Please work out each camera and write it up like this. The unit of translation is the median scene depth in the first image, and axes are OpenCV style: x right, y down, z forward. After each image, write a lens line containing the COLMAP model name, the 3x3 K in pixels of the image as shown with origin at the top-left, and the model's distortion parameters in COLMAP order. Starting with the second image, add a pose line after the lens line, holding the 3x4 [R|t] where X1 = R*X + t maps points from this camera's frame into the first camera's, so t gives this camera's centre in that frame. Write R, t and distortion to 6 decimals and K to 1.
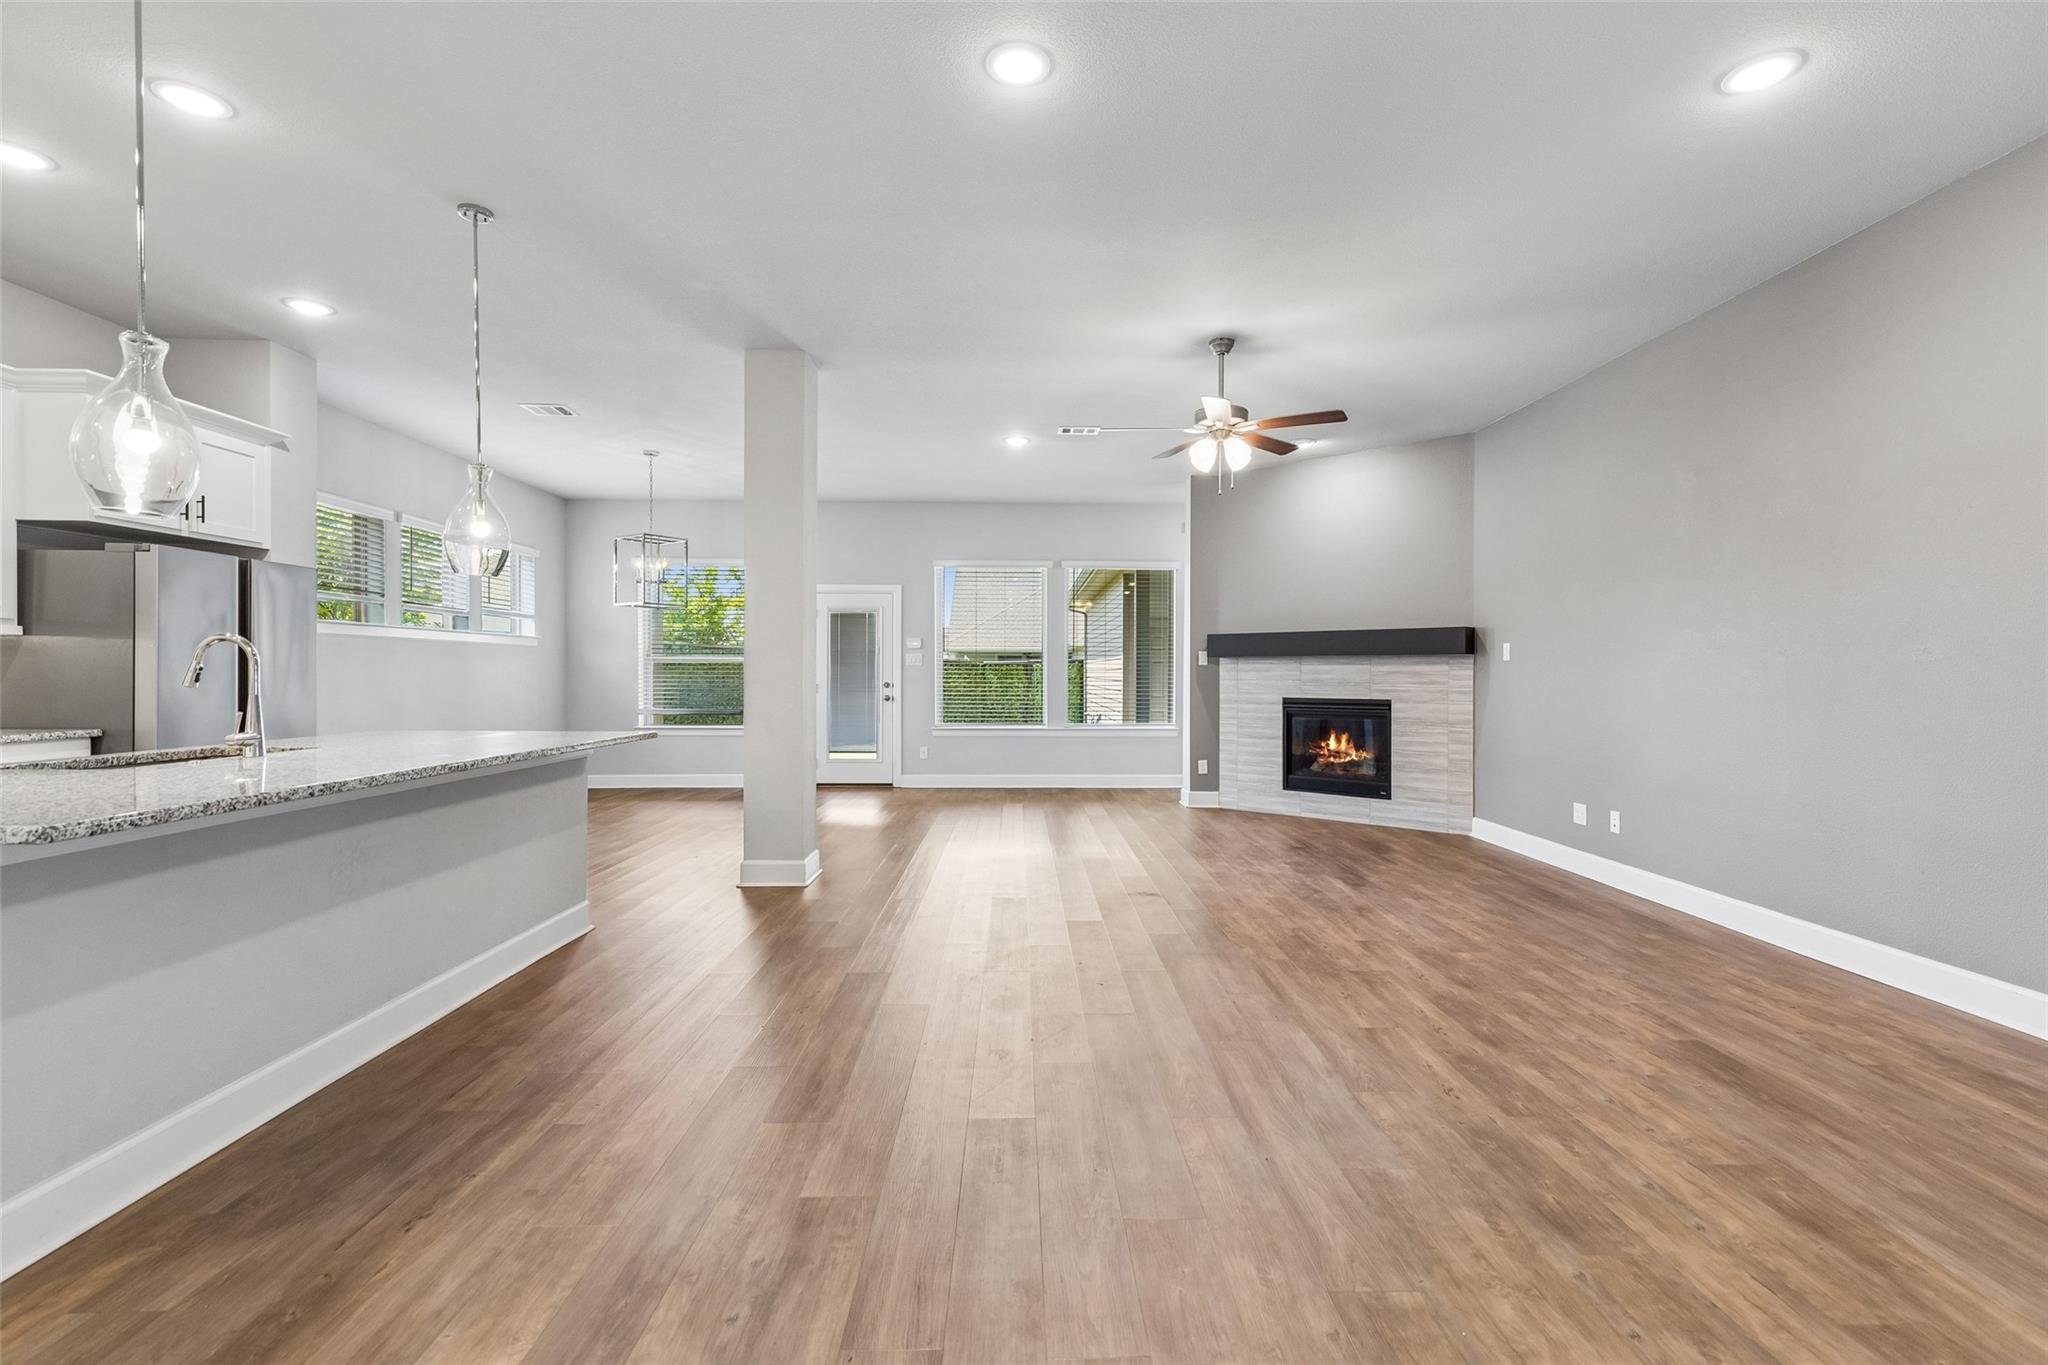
lens RADIAL K [[926.1, 0, 1037.9], [0, 926.1, 681.1], [0, 0, 1]] dist [0.009317, -0.000873]
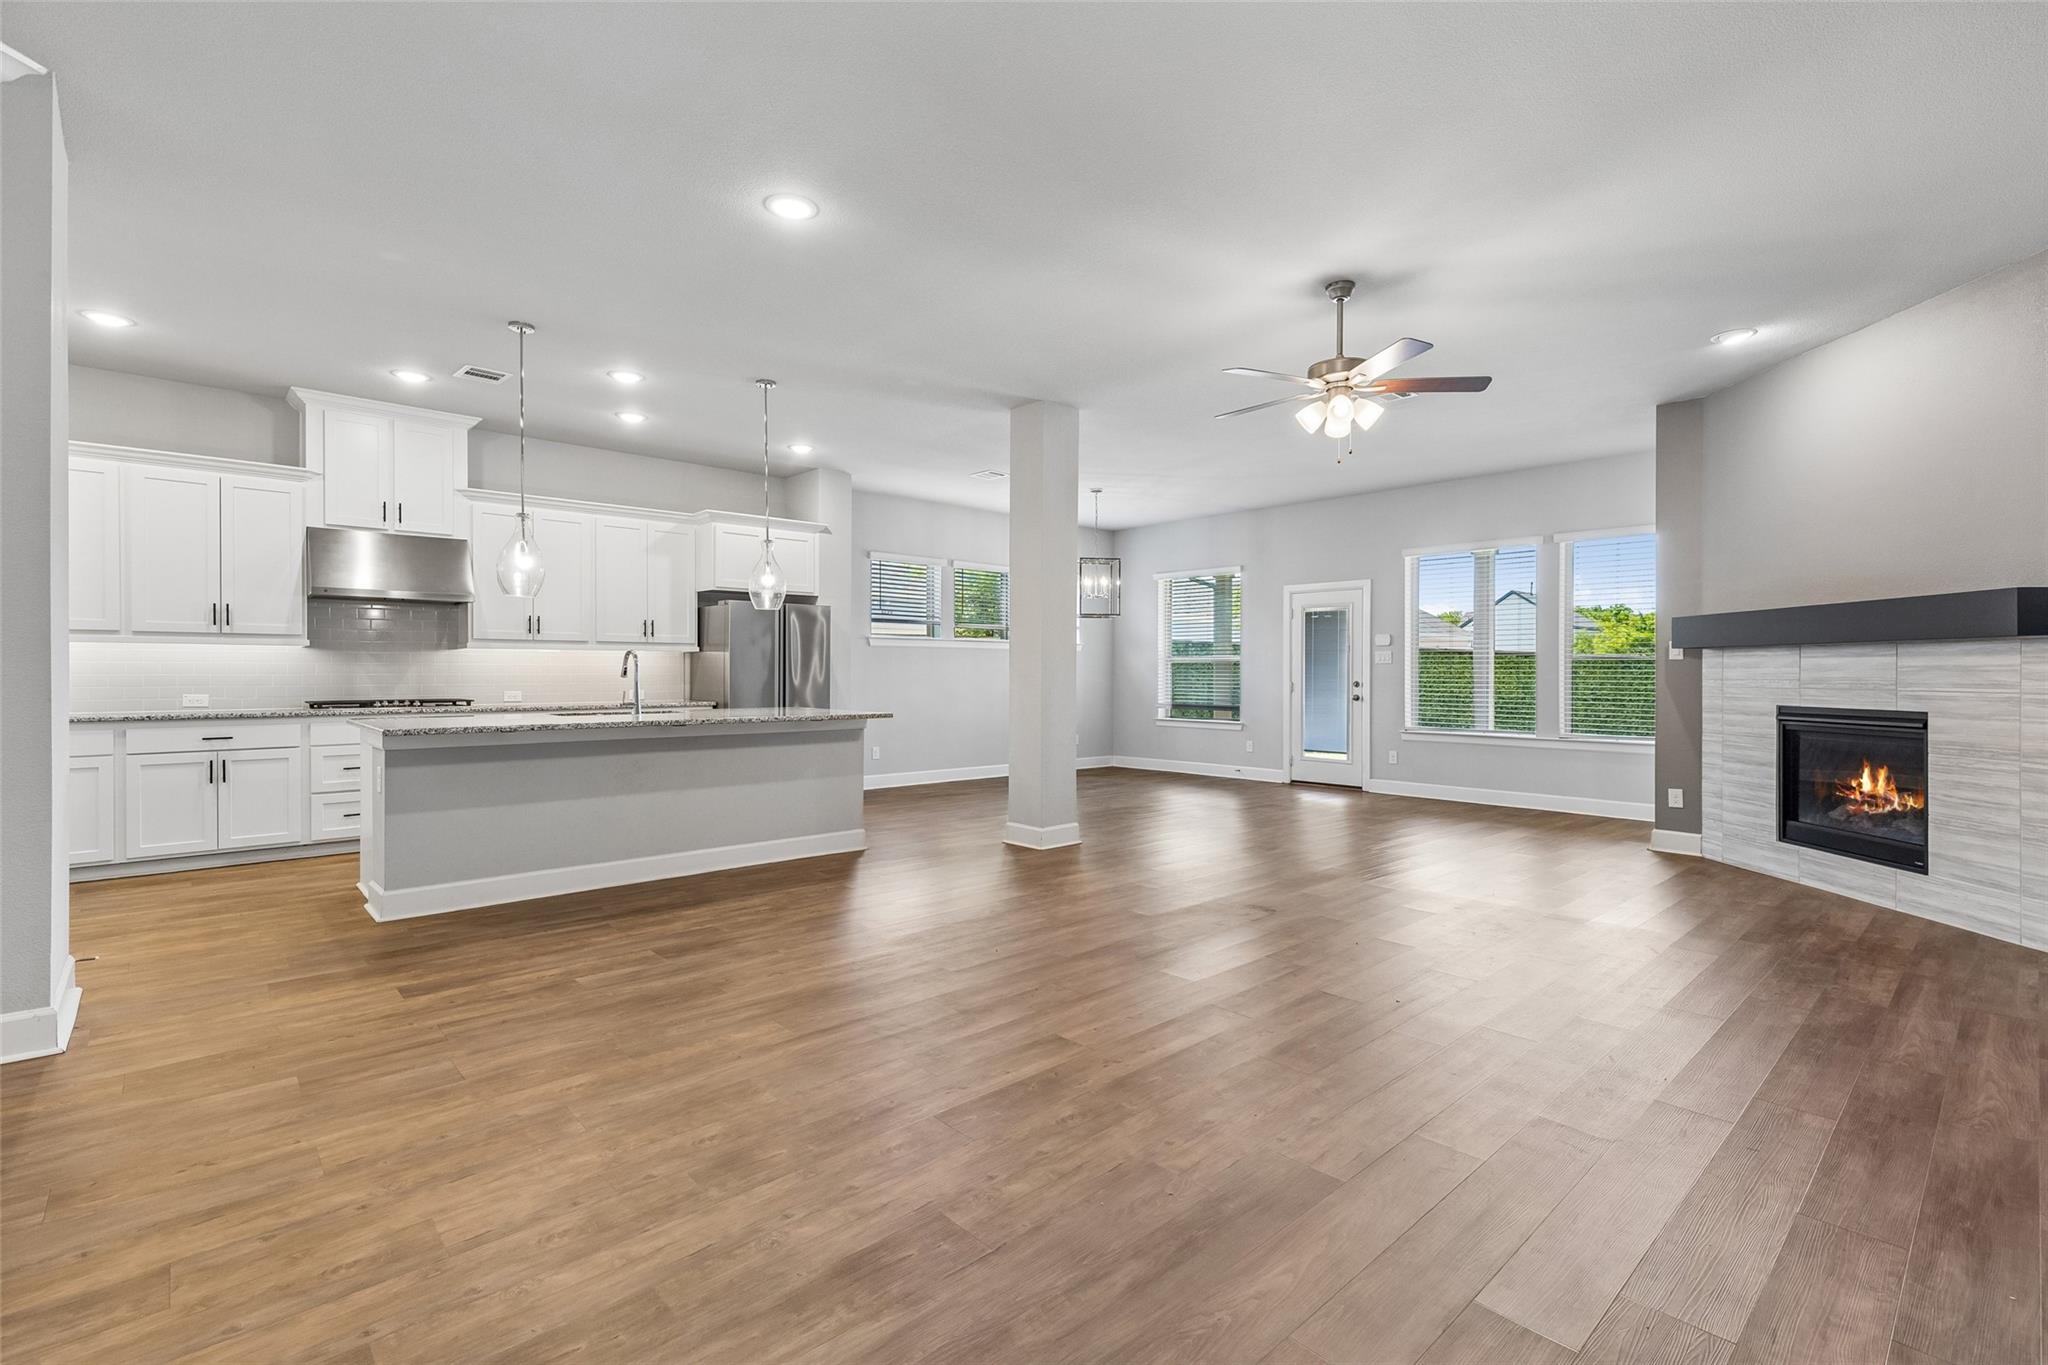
lens RADIAL K [[926.1, 0, 1034.5], [0, 926.1, 673.8], [0, 0, 1]] dist [0.009317, -0.000873]
pose [[0.660330, -0.000654, -0.750975, 0.418437], [-0.006094, 0.999962, -0.006229, 0.001853], [0.750951, 0.008690, 0.660301, 0.136811]]
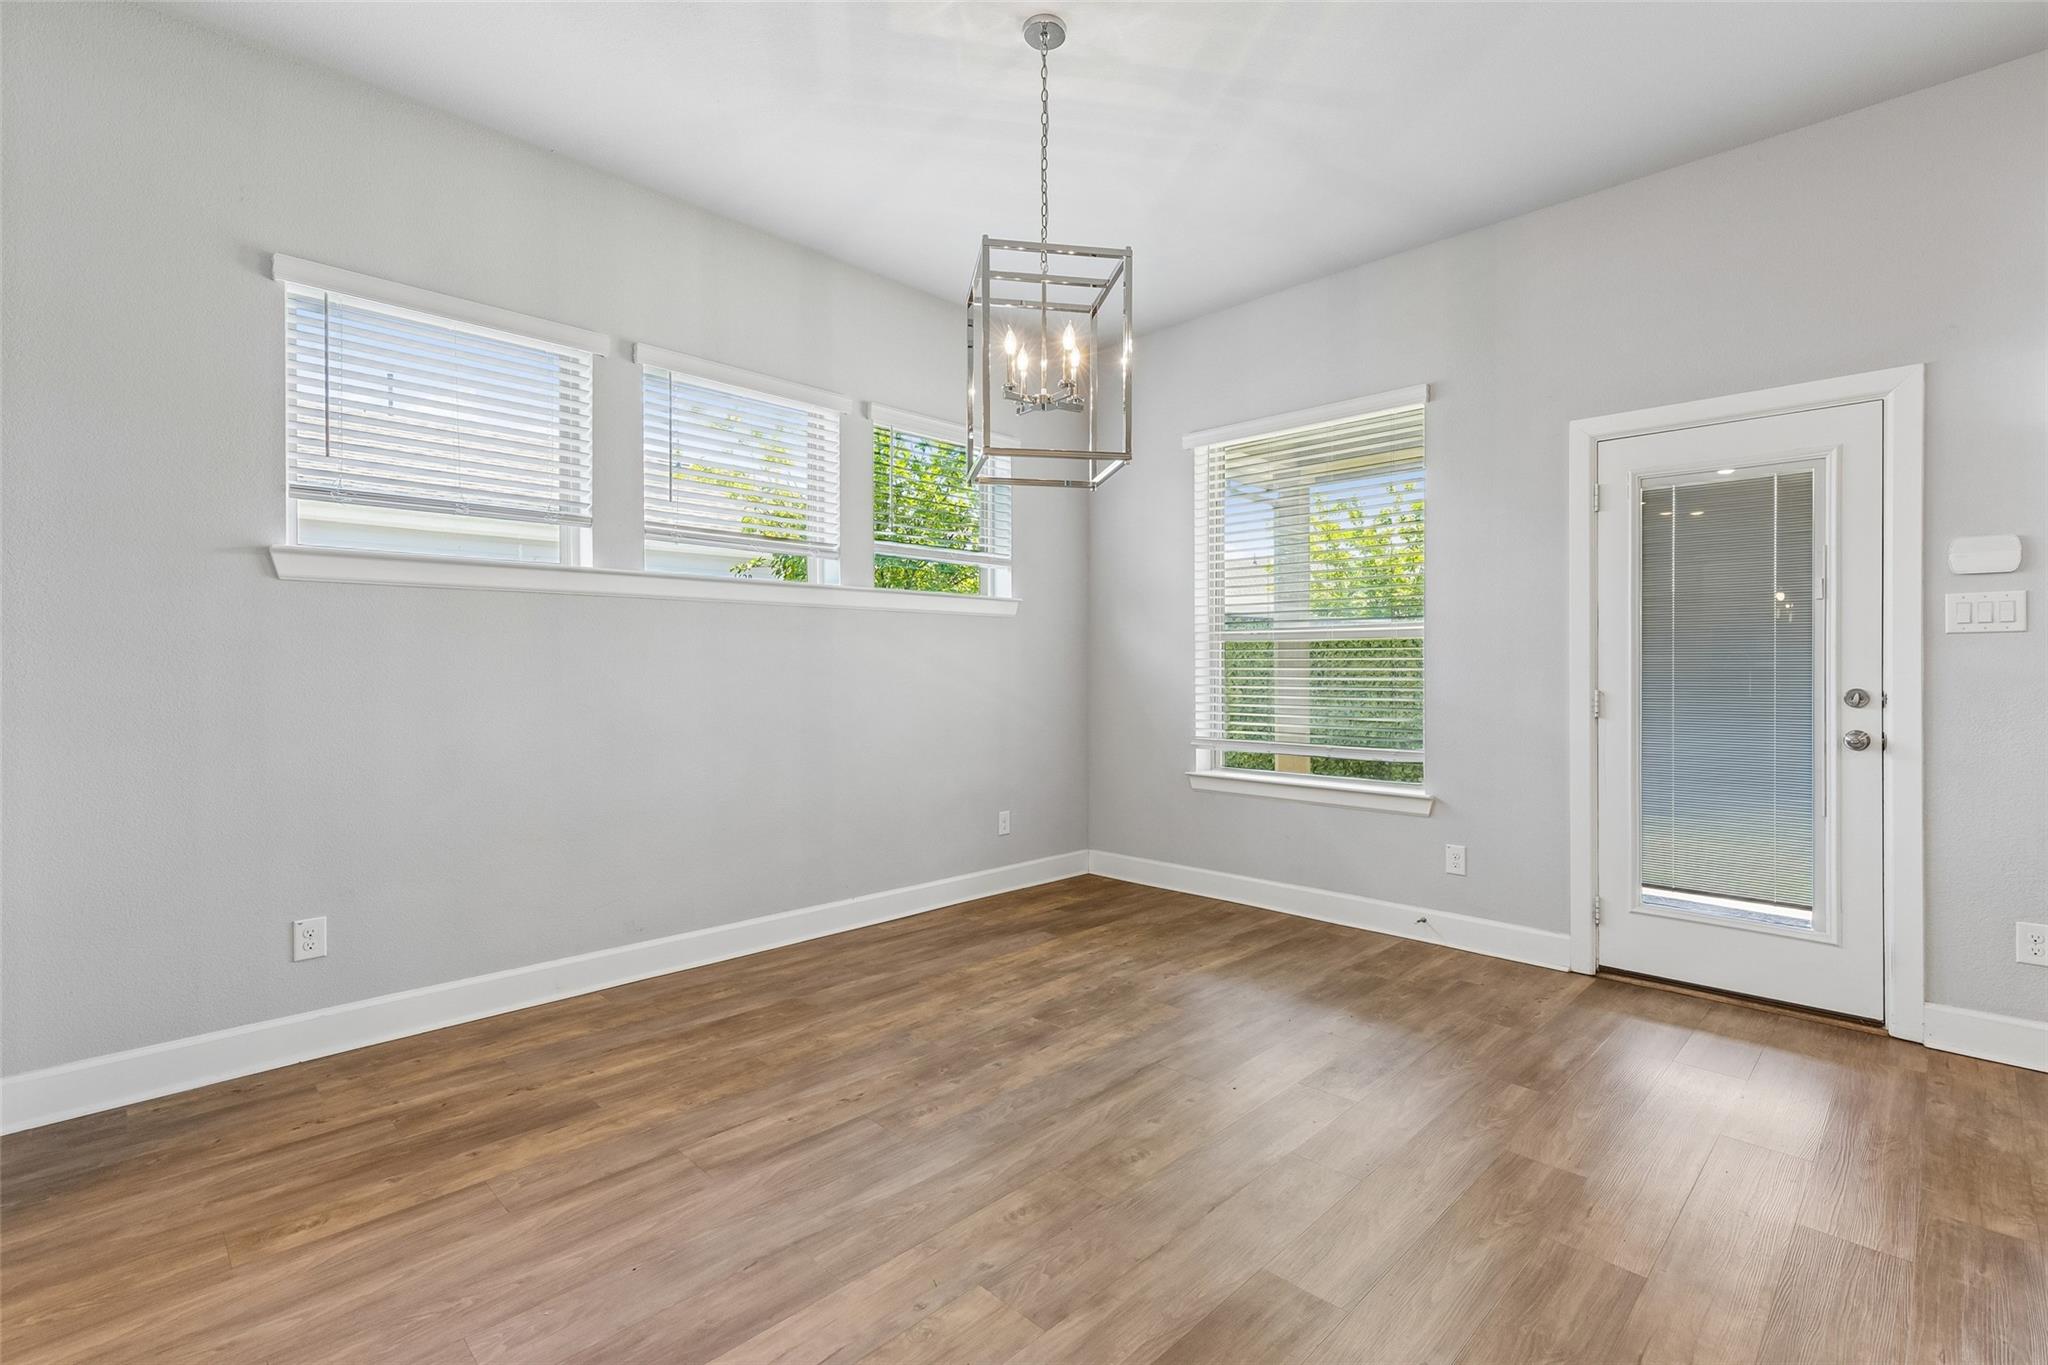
lens RADIAL K [[926.1, 0, 1045.6], [0, 926.1, 674.0], [0, 0, 1]] dist [0.009317, -0.000873]
pose [[0.704529, 0.002136, -0.709672, -0.163637], [-0.001683, 0.999998, 0.001339, -0.004793], [0.709673, 0.000251, 0.704531, 0.721901]]
